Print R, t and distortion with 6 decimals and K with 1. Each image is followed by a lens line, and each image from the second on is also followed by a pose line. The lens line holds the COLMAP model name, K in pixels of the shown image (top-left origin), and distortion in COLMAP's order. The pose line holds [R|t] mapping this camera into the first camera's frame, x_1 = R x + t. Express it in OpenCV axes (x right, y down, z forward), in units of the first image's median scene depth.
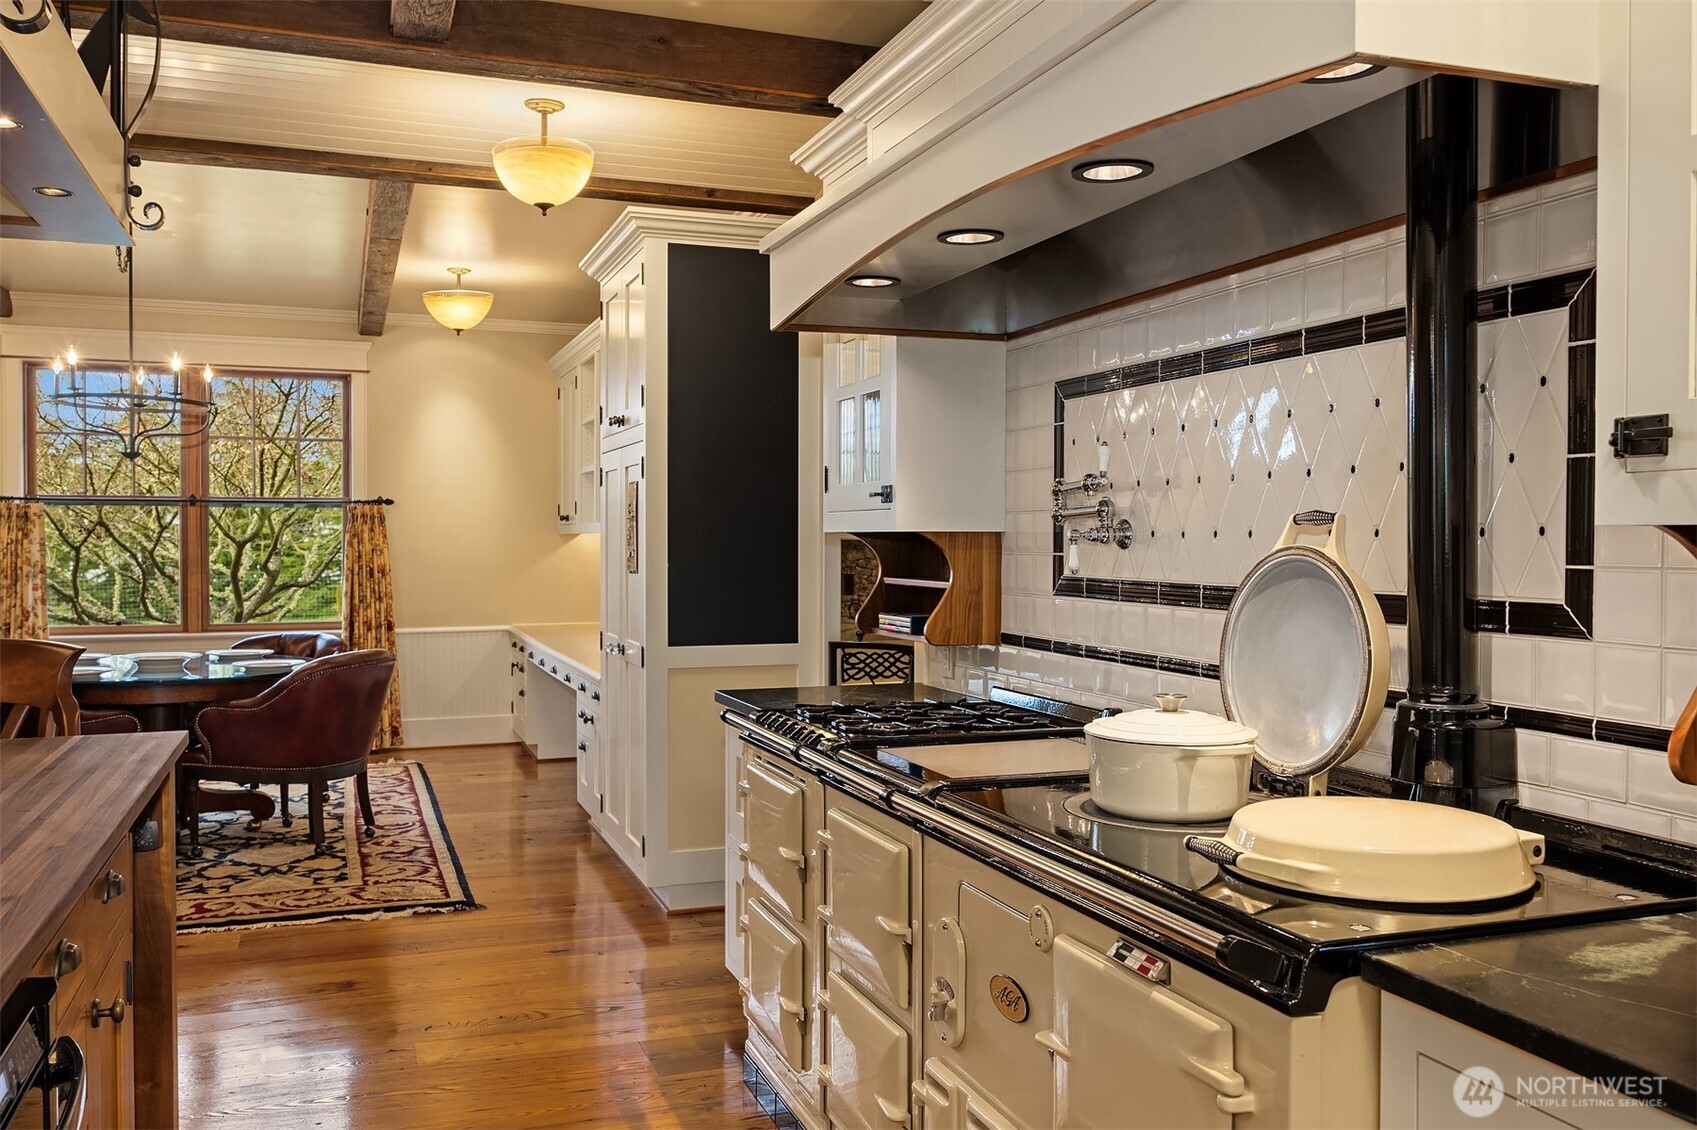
lens RADIAL K [[1396.6, 0, 868.7], [0, 1396.6, 553.6], [0, 0, 1]] dist [-0.005889, 0.000337]
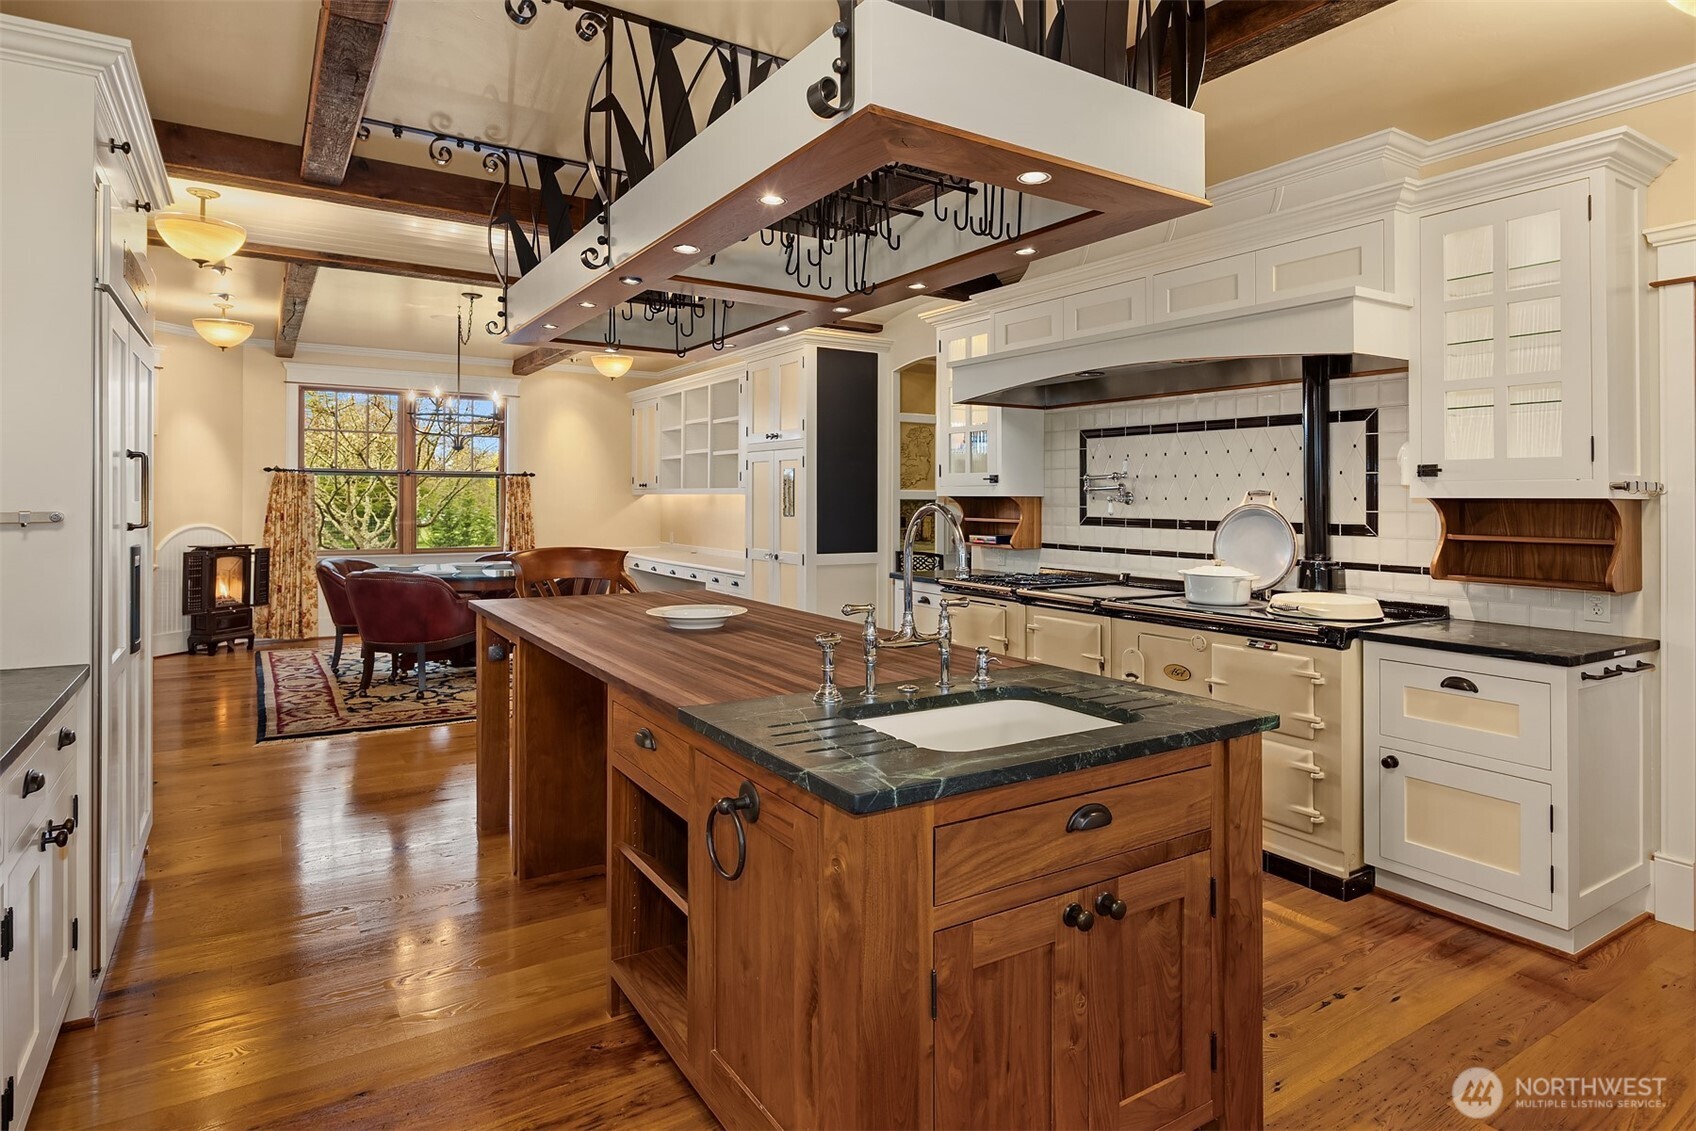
lens RADIAL K [[923.1, 0, 814.6], [0, 923.1, 487.6], [0, 0, 1]] dist [0.002267, -0.000318]
pose [[0.983710, 0.006997, 0.179624, -0.747048], [-0.003160, 0.999761, -0.021638, 0.003809], [-0.179732, 0.020718, 0.983497, -0.516994]]
